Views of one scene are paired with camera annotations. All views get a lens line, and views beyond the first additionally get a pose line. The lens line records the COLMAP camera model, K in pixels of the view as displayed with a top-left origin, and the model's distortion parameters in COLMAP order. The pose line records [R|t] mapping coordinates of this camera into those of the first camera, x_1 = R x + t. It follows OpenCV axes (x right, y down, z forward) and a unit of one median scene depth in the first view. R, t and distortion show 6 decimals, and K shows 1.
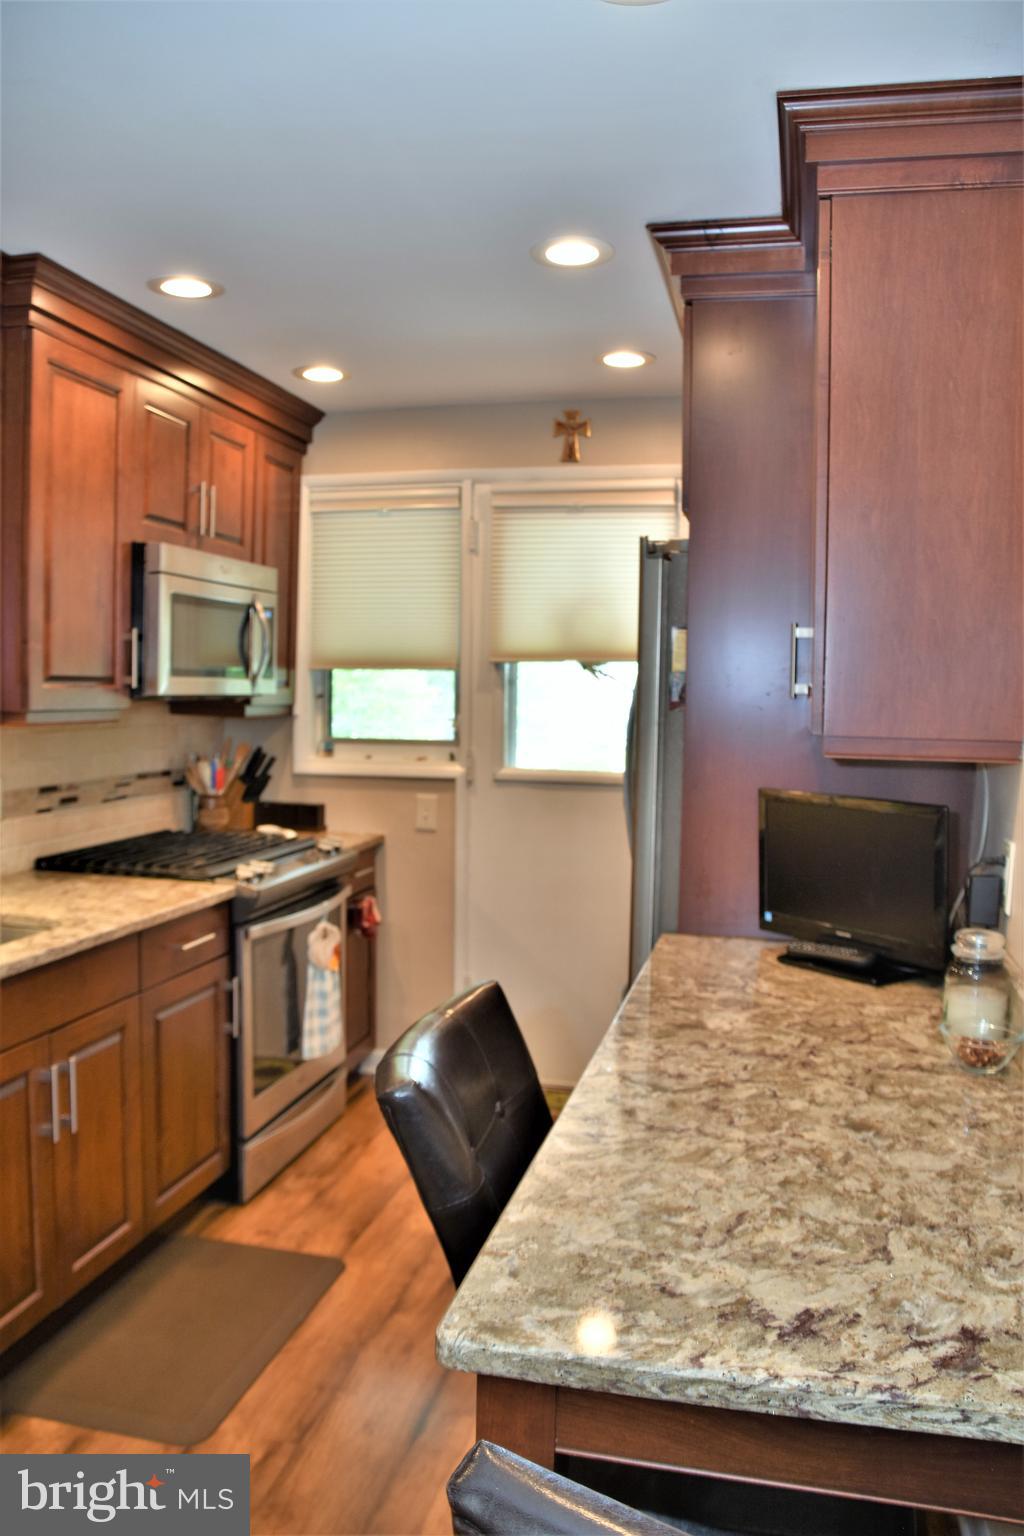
lens RADIAL K [[1208.1, 0, 517.6], [0, 1208.1, 767.2], [0, 0, 1]] dist [-0.144481, 0.088317]
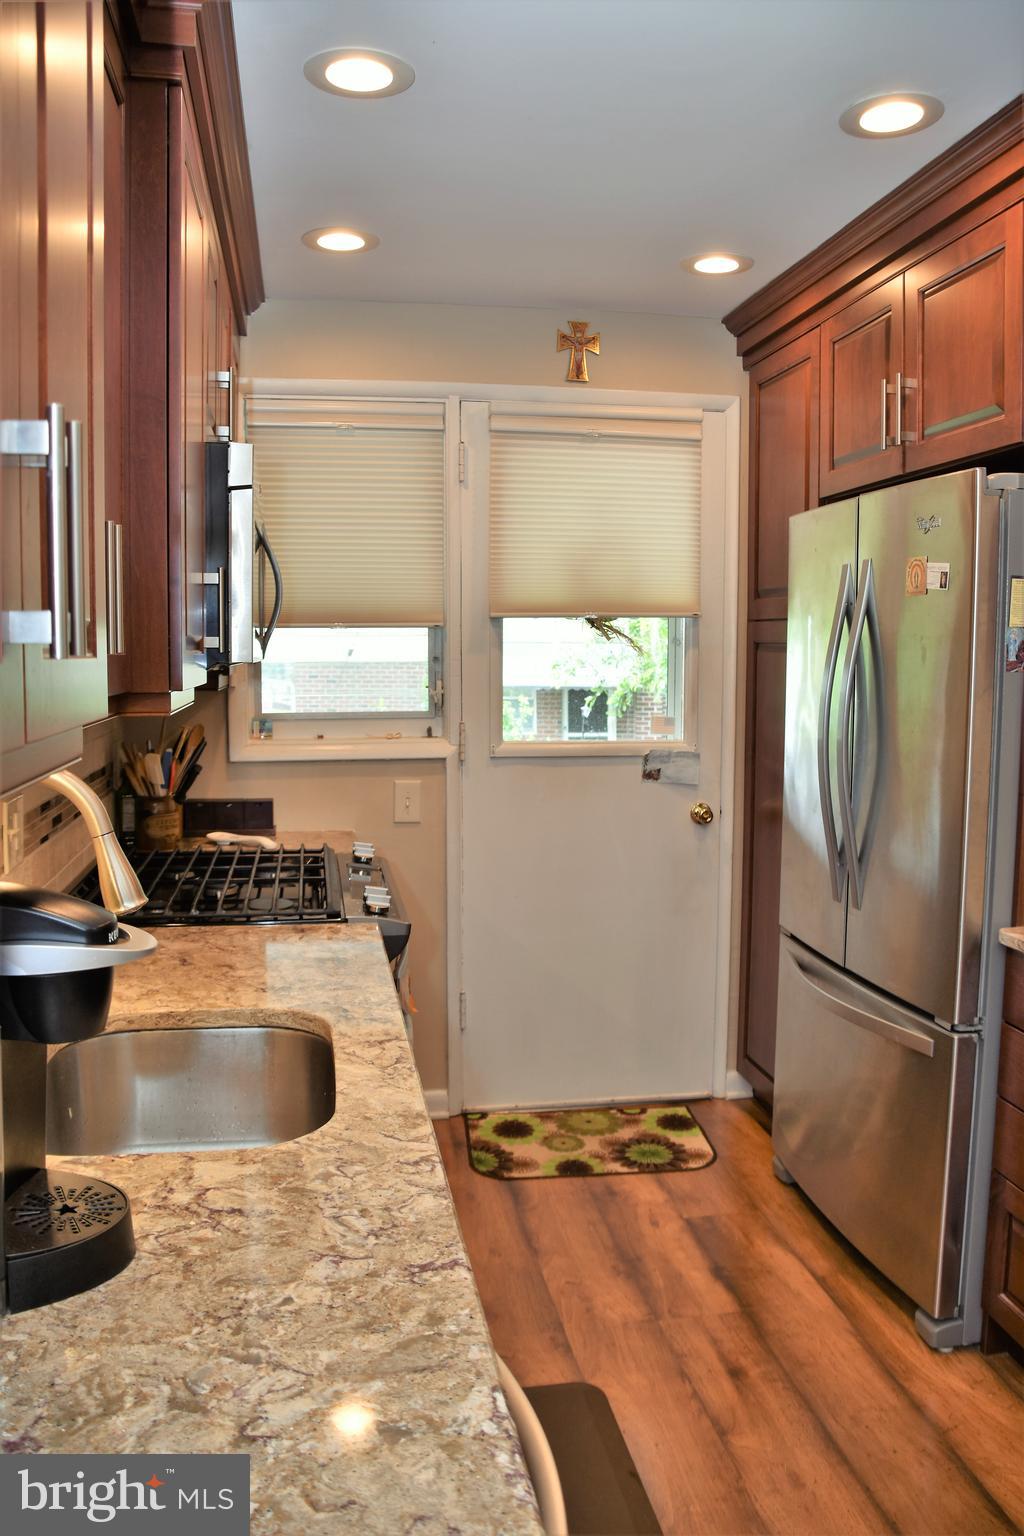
lens RADIAL K [[1208.1, 0, 505.1], [0, 1208.1, 765.9], [0, 0, 1]] dist [-0.144481, 0.088317]
pose [[0.924712, -0.054151, 0.376795, -0.326759], [0.041338, 0.998261, 0.042016, -0.018487], [-0.378415, -0.023276, 0.925343, 0.216566]]
